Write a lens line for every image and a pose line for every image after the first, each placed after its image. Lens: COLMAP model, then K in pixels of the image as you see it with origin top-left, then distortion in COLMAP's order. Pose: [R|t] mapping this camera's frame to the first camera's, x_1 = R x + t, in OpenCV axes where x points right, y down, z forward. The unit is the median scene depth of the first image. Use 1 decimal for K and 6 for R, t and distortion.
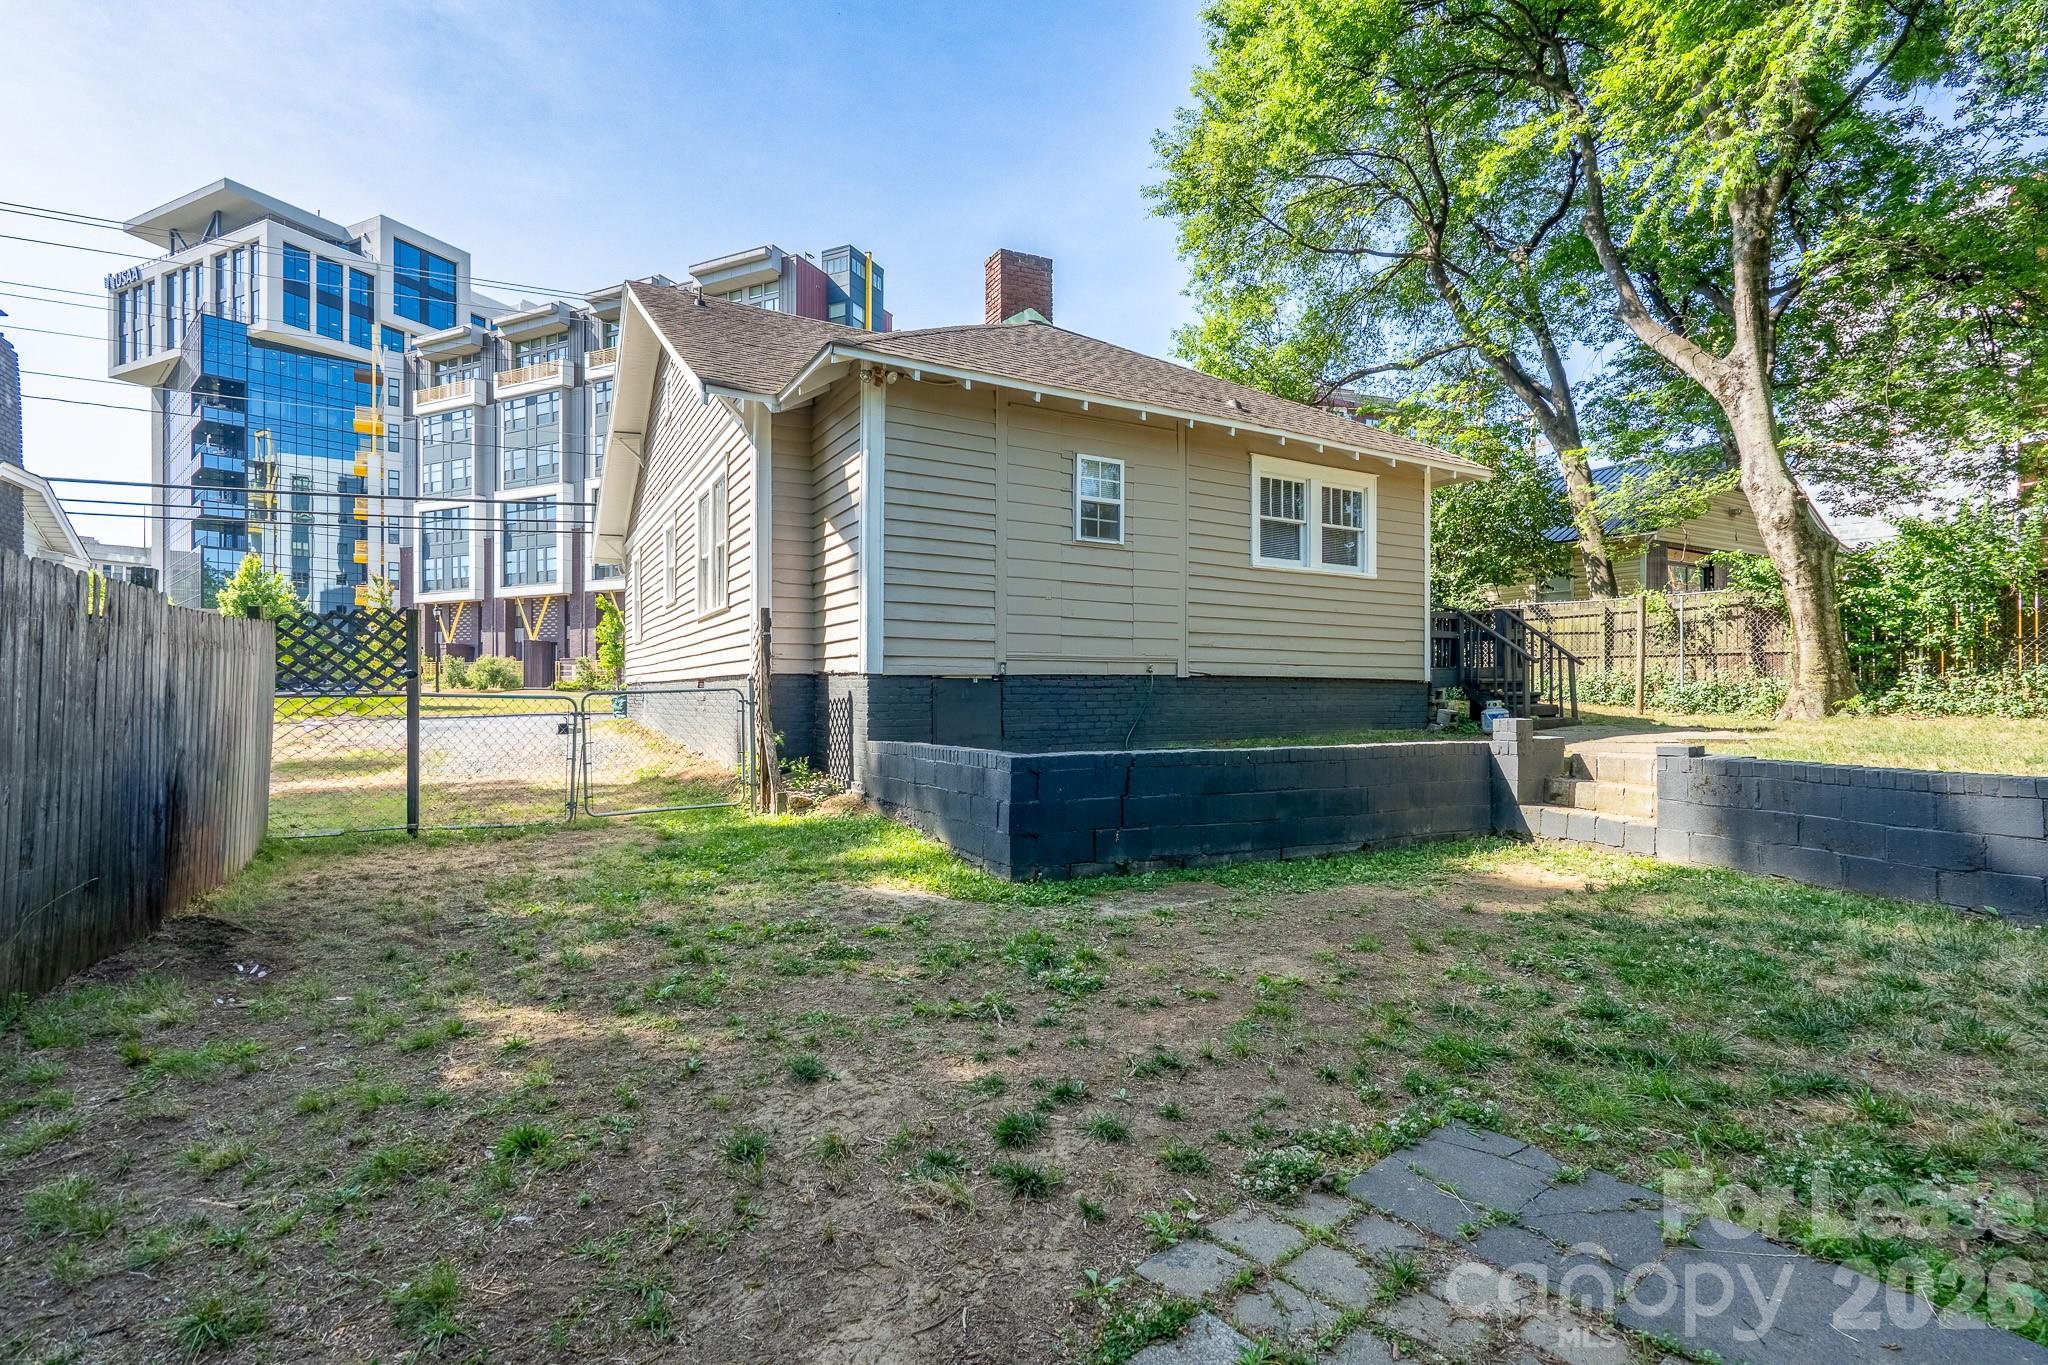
lens RADIAL K [[962.6, 0, 876.7], [0, 962.6, 690.7], [0, 0, 1]] dist [-0.001779, -0.000058]
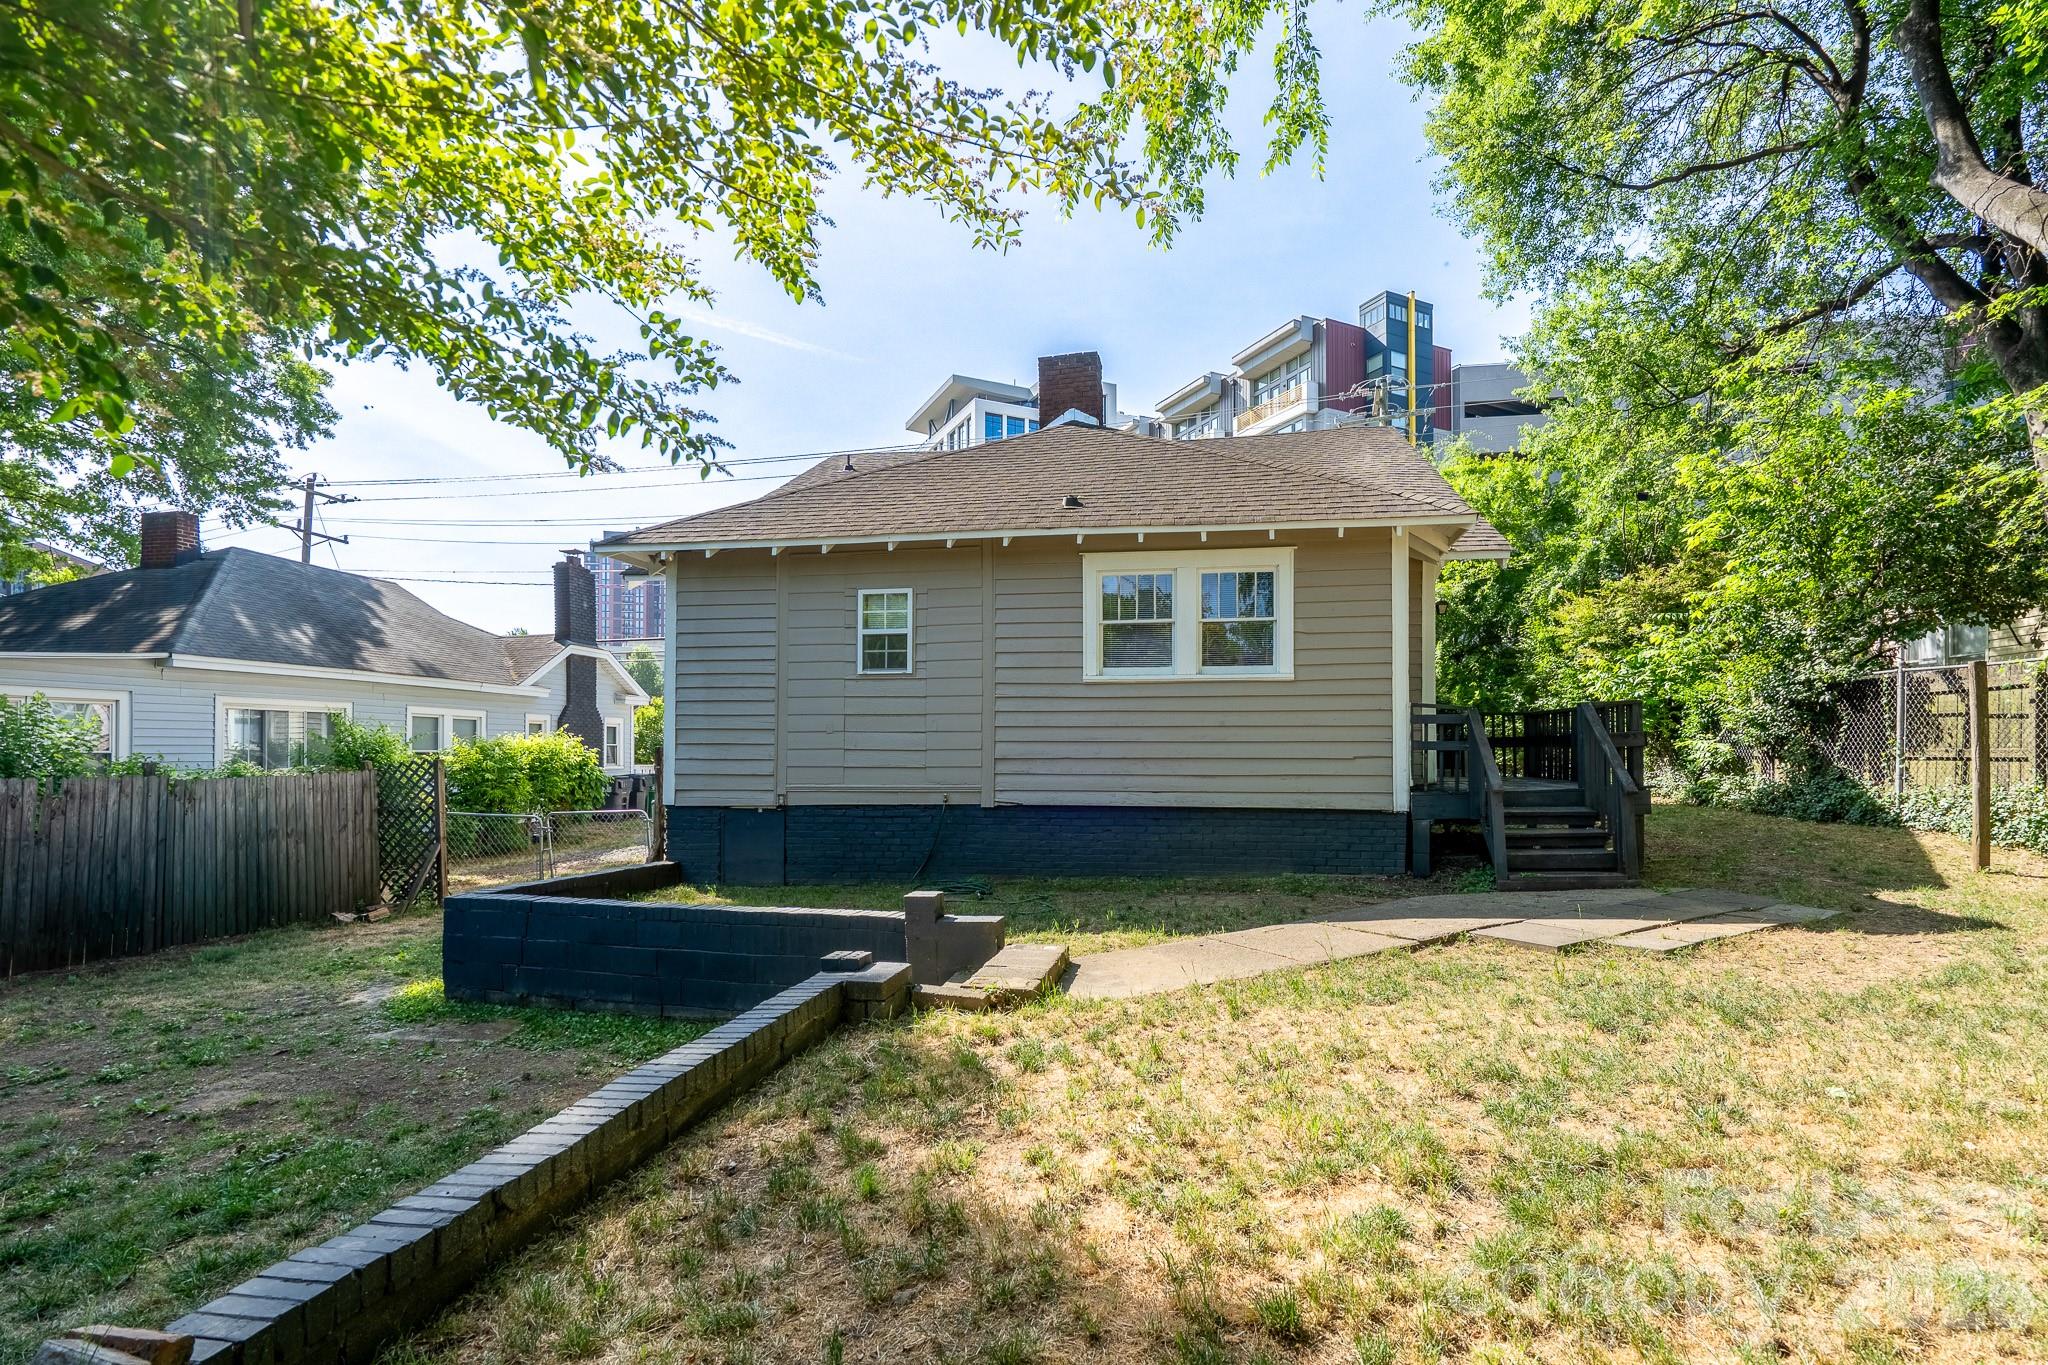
lens RADIAL K [[920.6, 0, 1025.7], [0, 920.6, 739.3], [0, 0, 1]] dist [-0.000571, 0.000093]
pose [[0.800155, -0.018049, -0.599522, 0.855199], [0.010637, 0.999817, -0.015903, -0.063049], [0.599699, 0.006348, 0.800200, 0.292850]]
